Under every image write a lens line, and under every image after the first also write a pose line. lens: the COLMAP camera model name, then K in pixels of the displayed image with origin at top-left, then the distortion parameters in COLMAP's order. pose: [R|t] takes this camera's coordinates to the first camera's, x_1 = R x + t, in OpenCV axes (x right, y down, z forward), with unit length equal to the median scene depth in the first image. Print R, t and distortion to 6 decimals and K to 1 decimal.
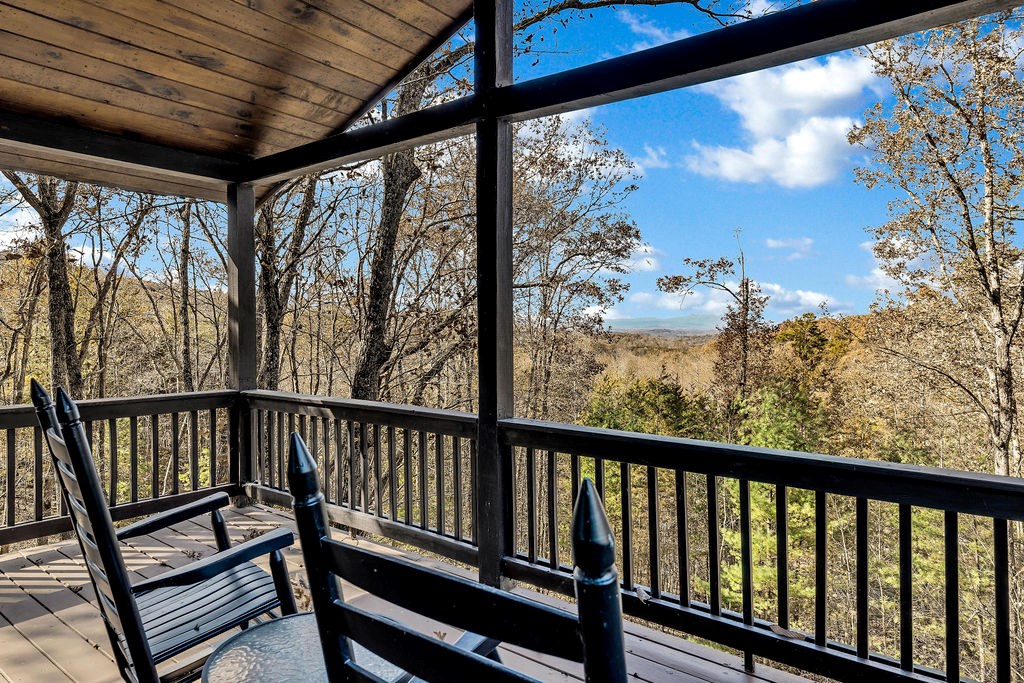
lens RADIAL K [[469.6, 0, 515.2], [0, 469.6, 324.4], [0, 0, 1]] dist [0.000945, 0.000629]
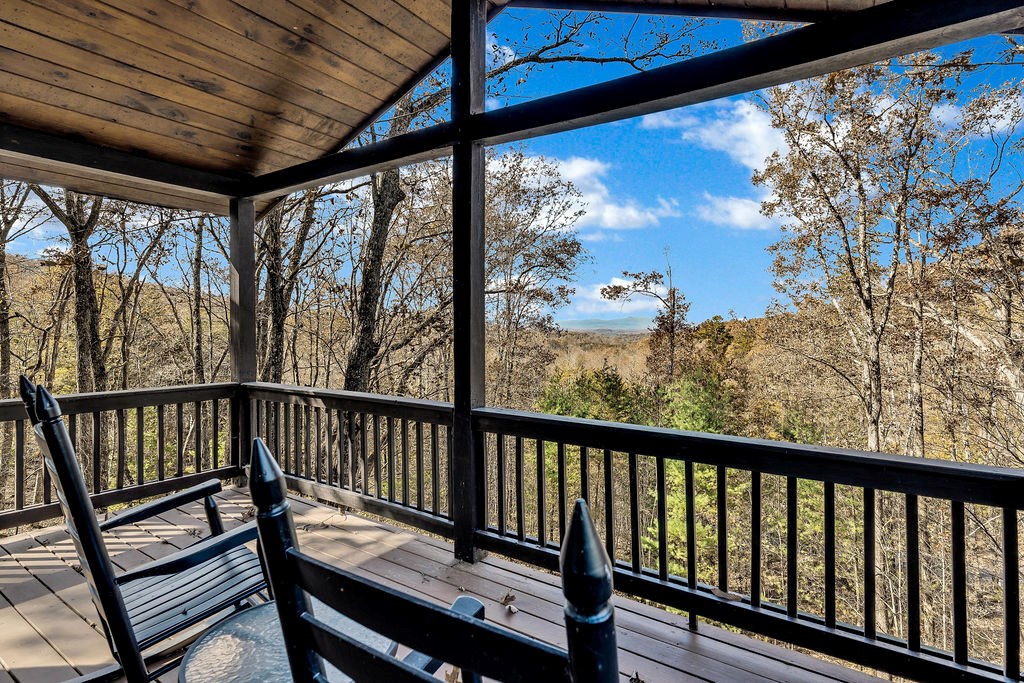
lens RADIAL K [[469.6, 0, 515.2], [0, 469.6, 324.4], [0, 0, 1]] dist [0.000945, 0.000629]
pose [[0.998771, 0.002198, 0.049521, 0.013203], [-0.002305, 0.999995, 0.002113, -0.002665], [-0.049516, -0.002224, 0.998771, -0.152383]]
